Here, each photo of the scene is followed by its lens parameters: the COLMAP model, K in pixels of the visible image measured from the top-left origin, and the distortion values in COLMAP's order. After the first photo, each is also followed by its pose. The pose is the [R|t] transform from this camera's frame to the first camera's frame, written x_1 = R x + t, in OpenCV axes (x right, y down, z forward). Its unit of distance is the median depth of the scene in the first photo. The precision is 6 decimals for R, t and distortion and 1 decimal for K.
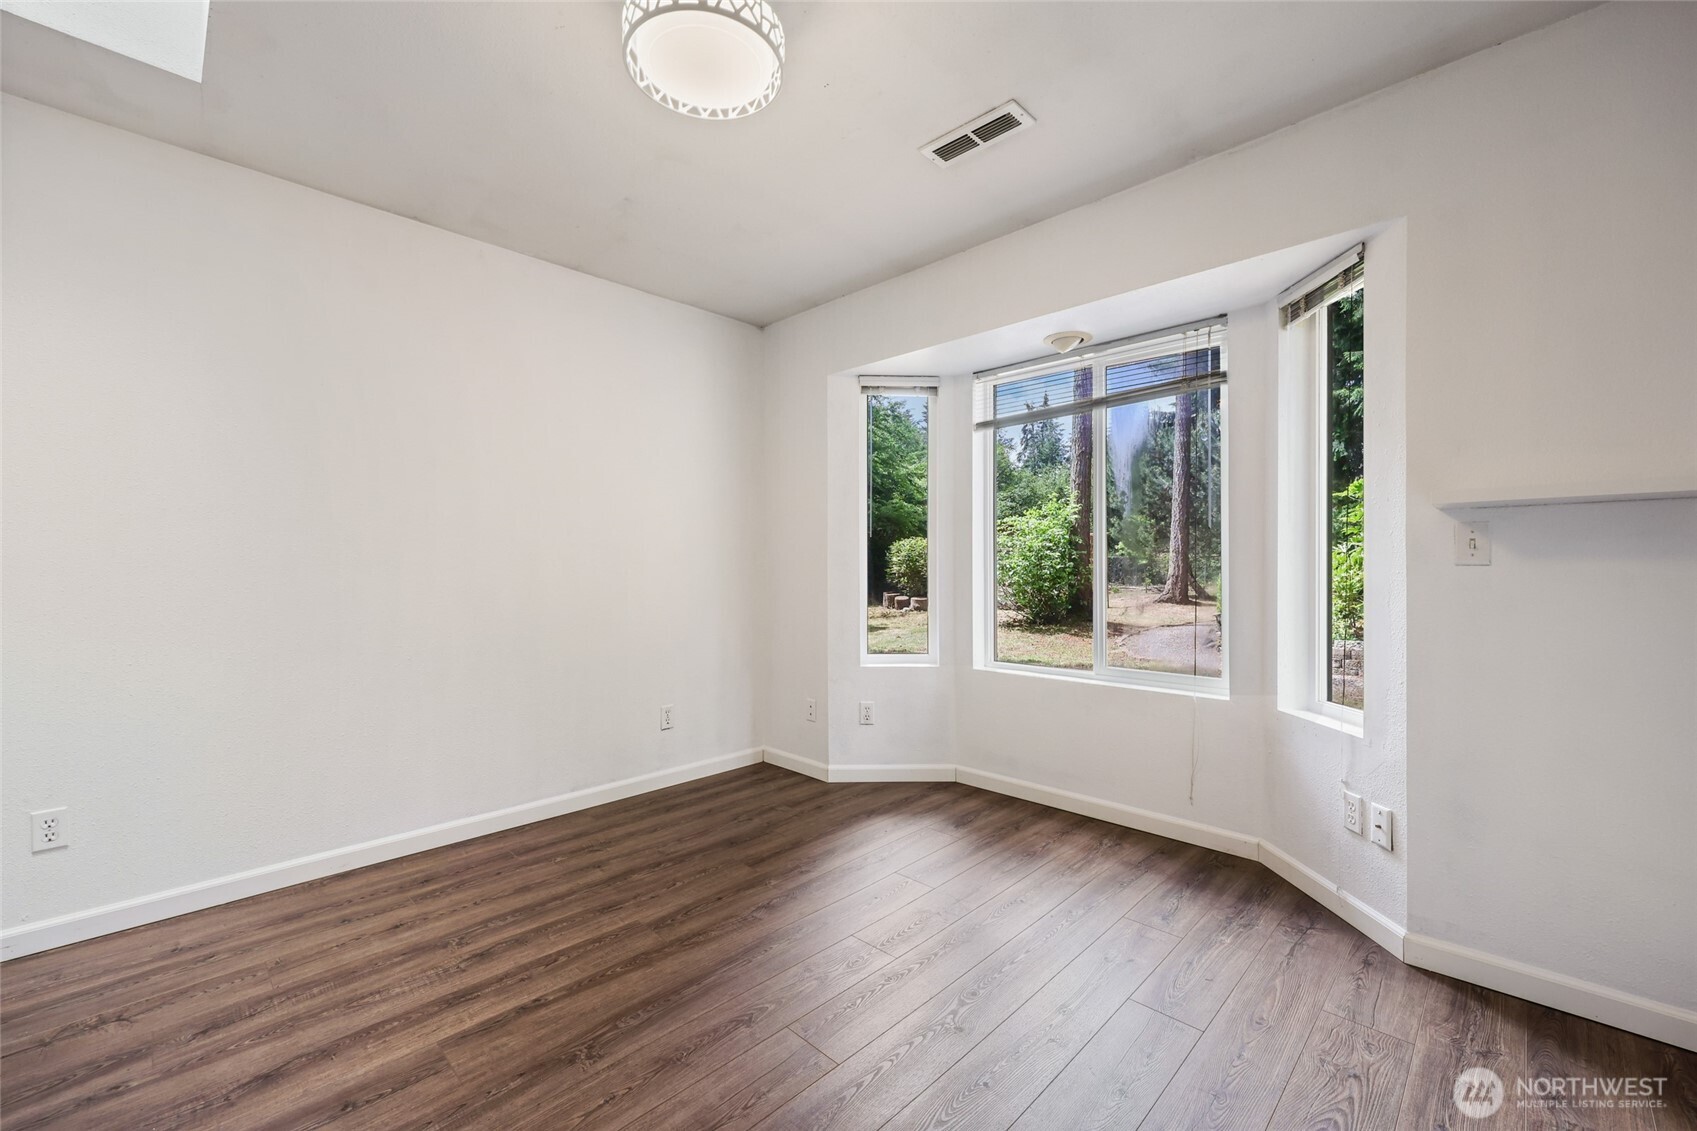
lens RADIAL K [[689.6, 0, 846.0], [0, 689.6, 572.1], [0, 0, 1]] dist [-0.000635, 0.000422]
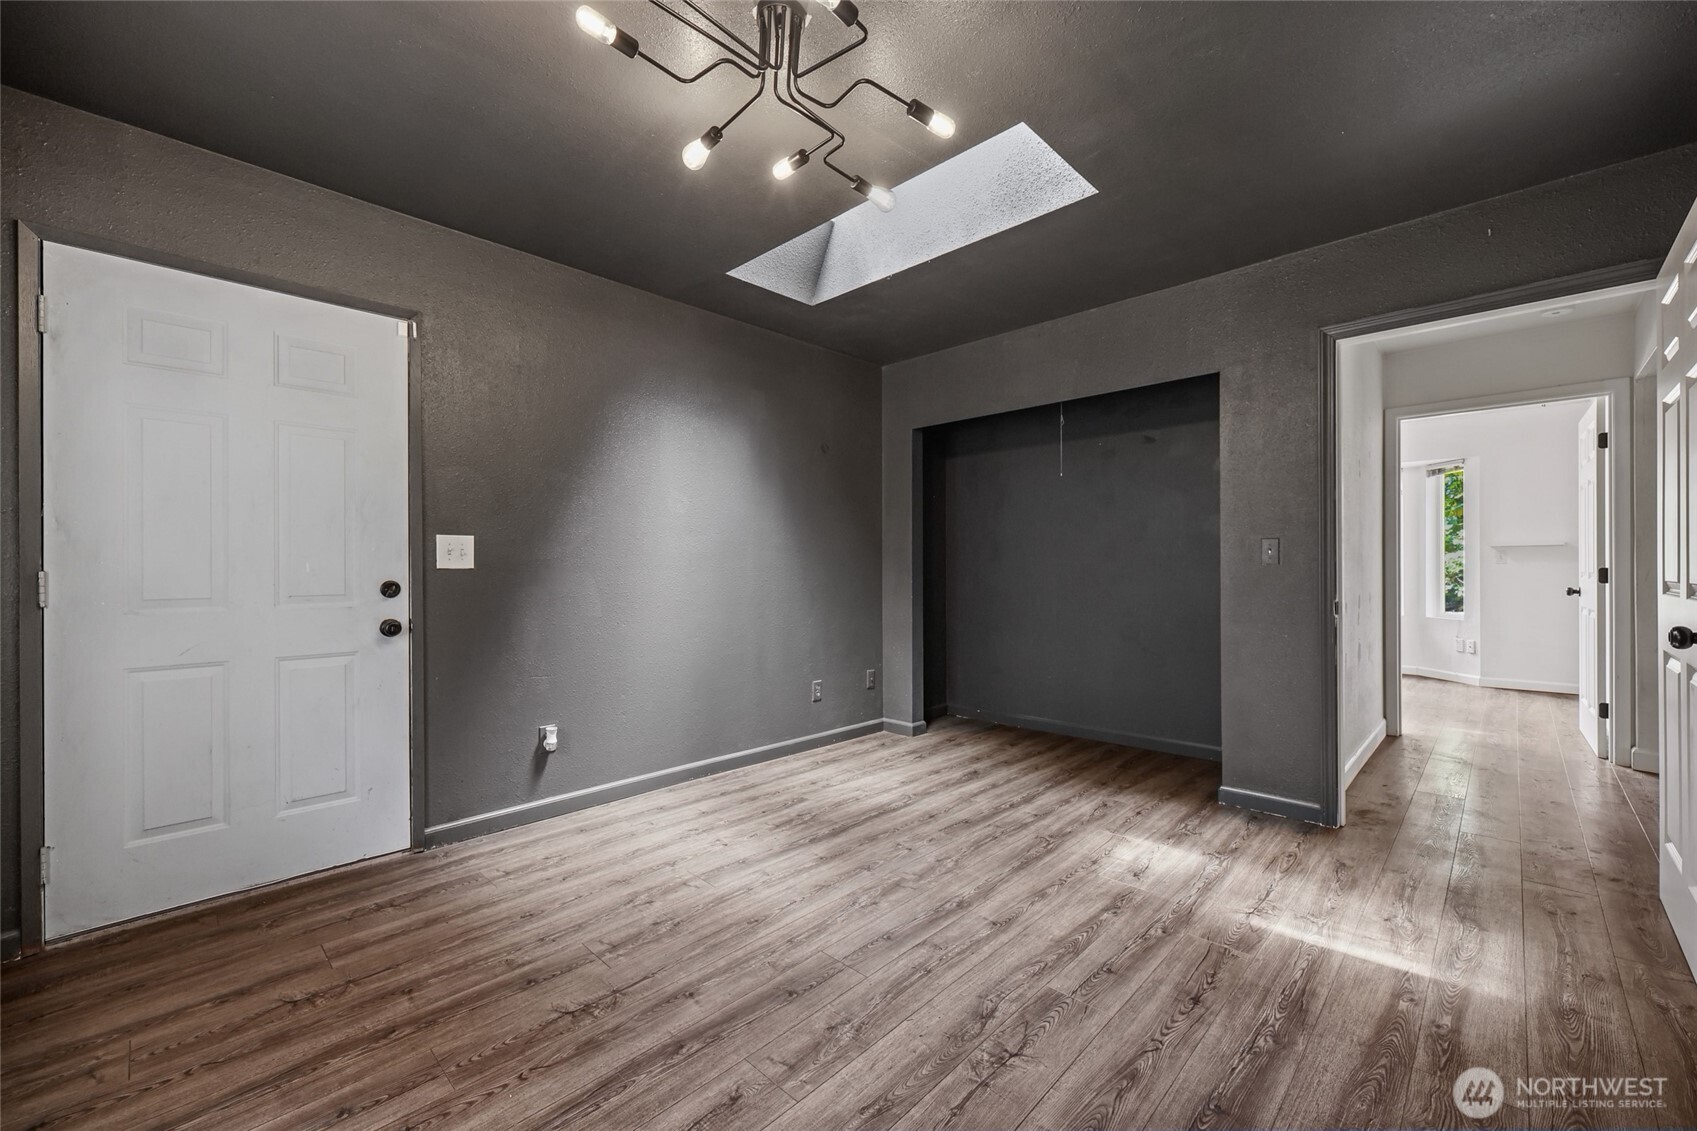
lens RADIAL K [[689.6, 0, 851.2], [0, 689.6, 567.3], [0, 0, 1]] dist [-0.000635, 0.000422]
pose [[0.999967, 0.004909, 0.006457, -2.009588], [-0.004829, 0.999913, -0.012291, 0.056941], [-0.006517, 0.012259, 0.999904, -2.066149]]
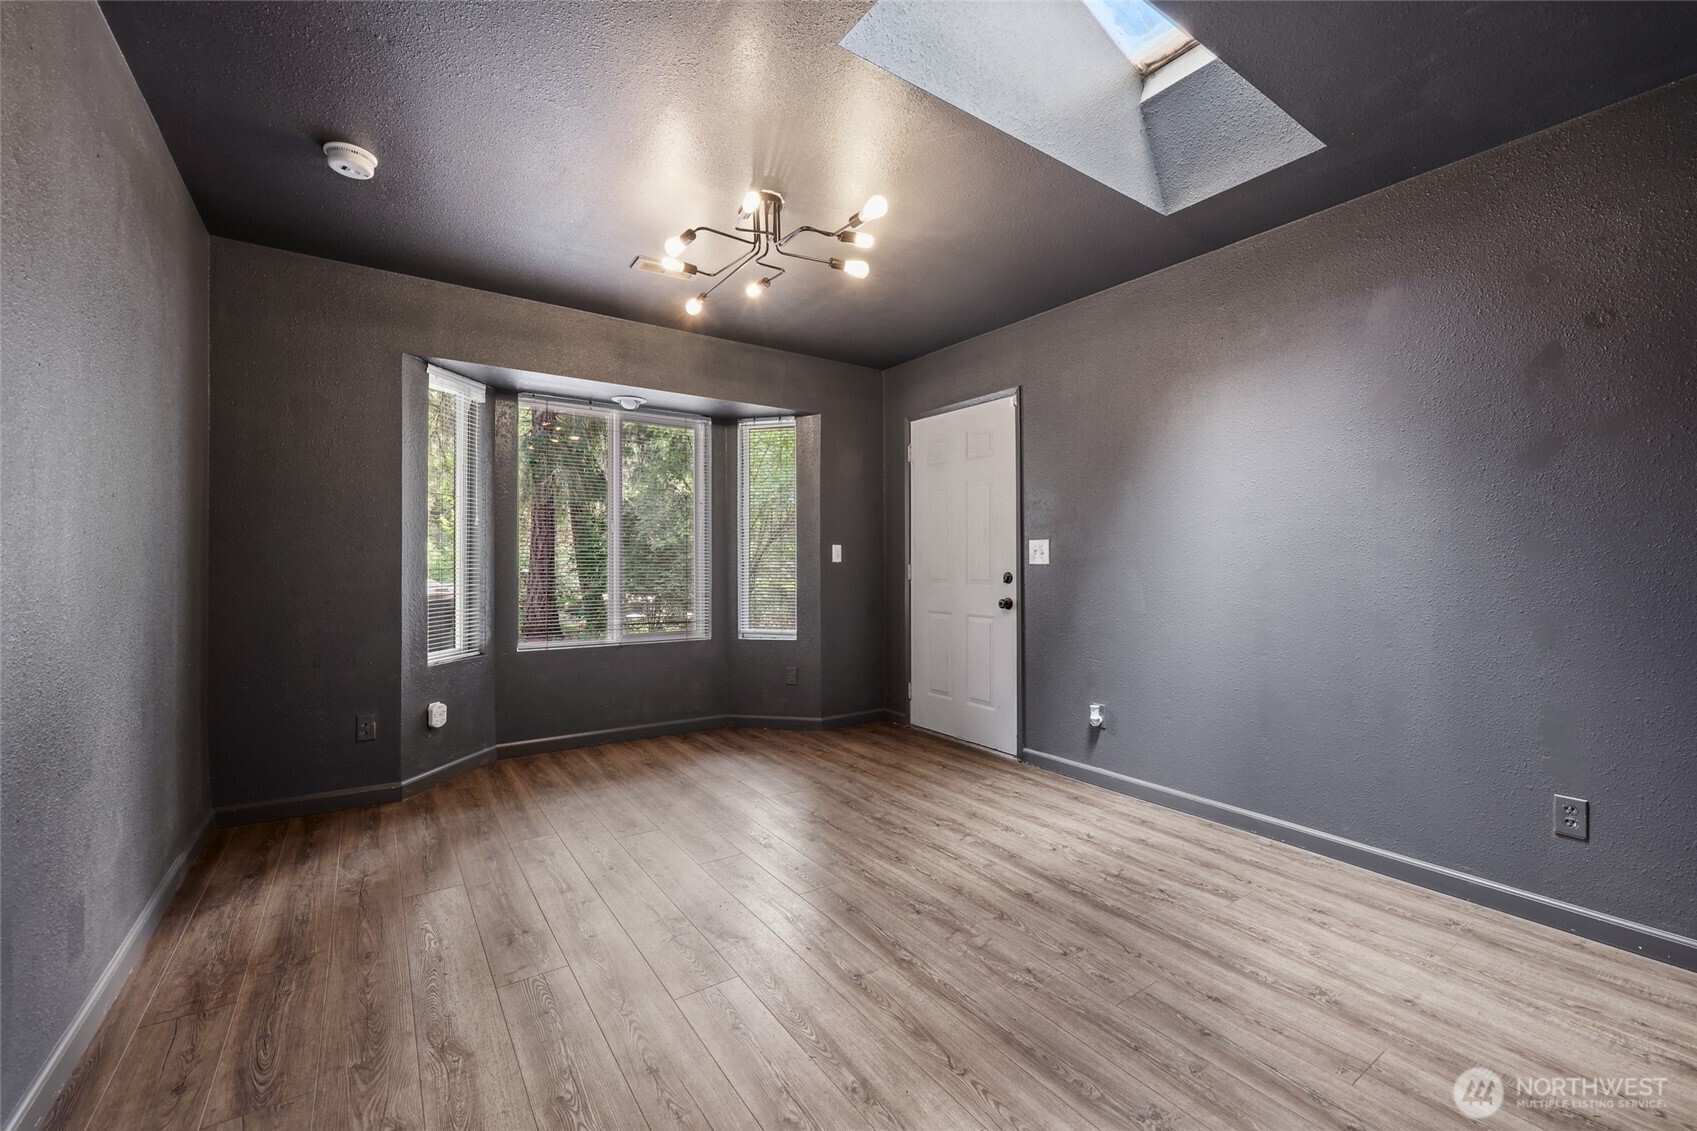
lens RADIAL K [[689.6, 0, 841.7], [0, 689.6, 569.1], [0, 0, 1]] dist [-0.000635, 0.000422]
pose [[-0.202611, 0.017032, -0.979111, 1.888157], [-0.012979, 0.999714, 0.020076, -0.039824], [0.979173, 0.016775, -0.202332, 2.151655]]
